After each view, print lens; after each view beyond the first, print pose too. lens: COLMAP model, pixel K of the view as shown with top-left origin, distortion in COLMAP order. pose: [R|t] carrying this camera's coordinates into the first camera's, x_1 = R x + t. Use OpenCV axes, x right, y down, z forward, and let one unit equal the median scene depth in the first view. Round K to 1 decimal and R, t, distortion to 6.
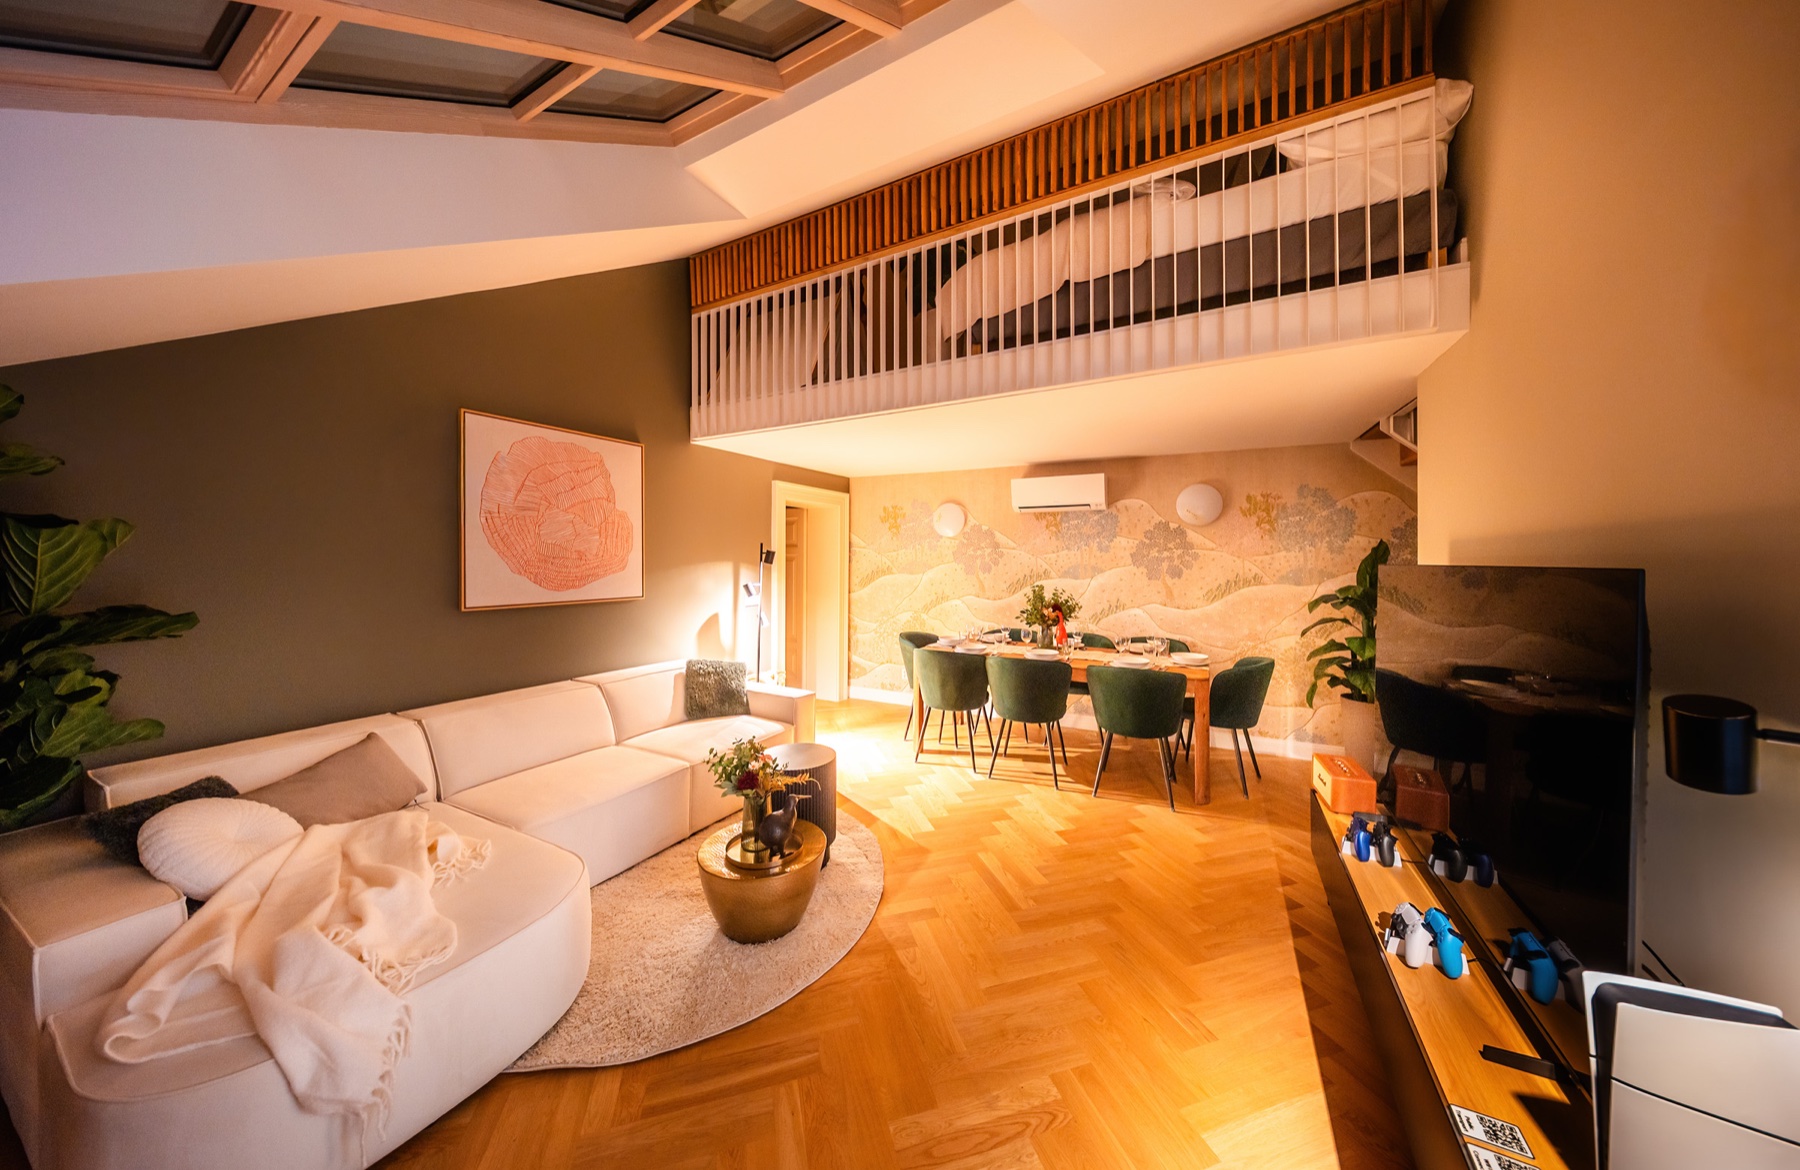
lens RADIAL K [[545.8, 0, 903.9], [0, 545.8, 552.6], [0, 0, 1]] dist [-0.000330, -0.003254]
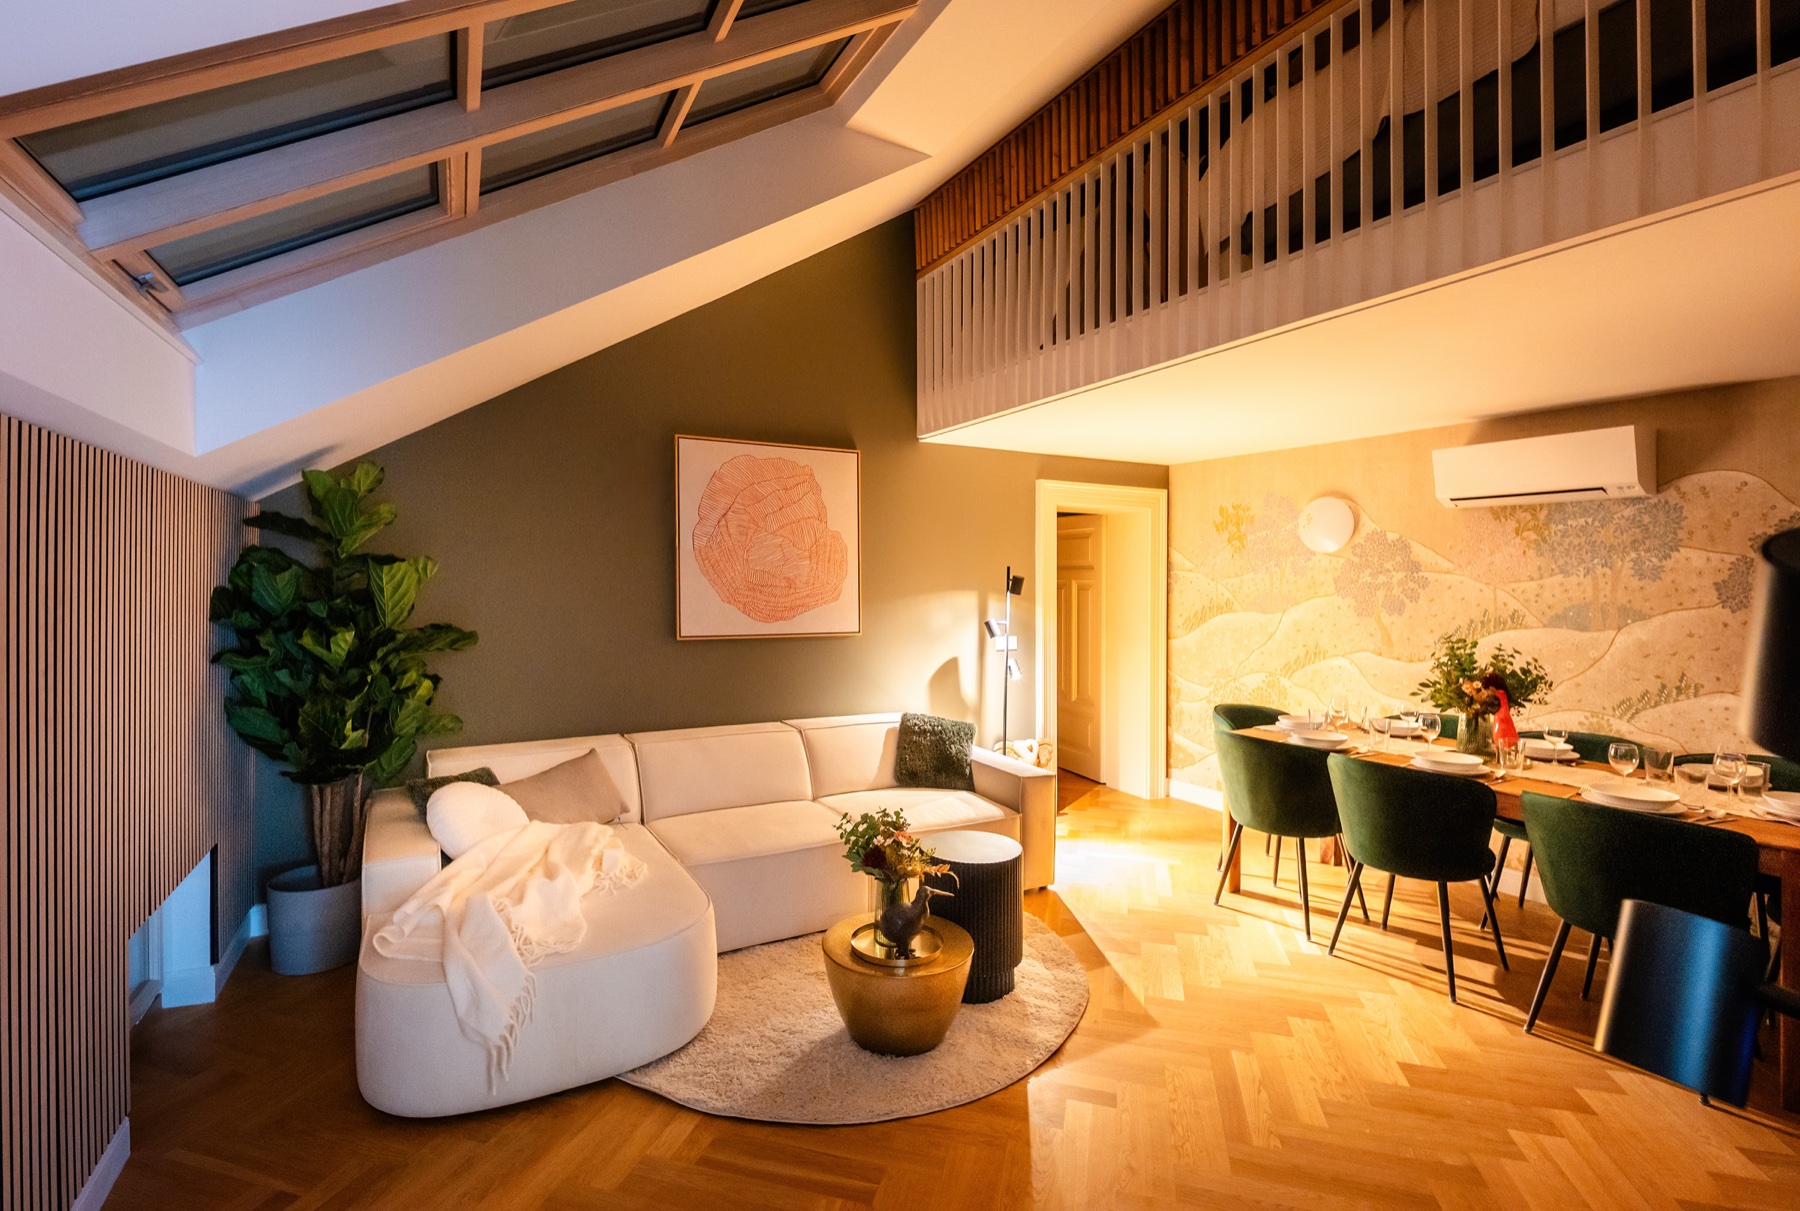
lens RADIAL K [[805.5, 0, 897.3], [0, 805.5, 578.5], [0, 0, 1]] dist [0.002173, -0.005215]
pose [[0.840787, 0.001910, -0.541363, 0.249277], [0.001214, 0.999985, 0.005413, -0.008743], [0.541365, -0.005209, 0.840771, -0.007649]]
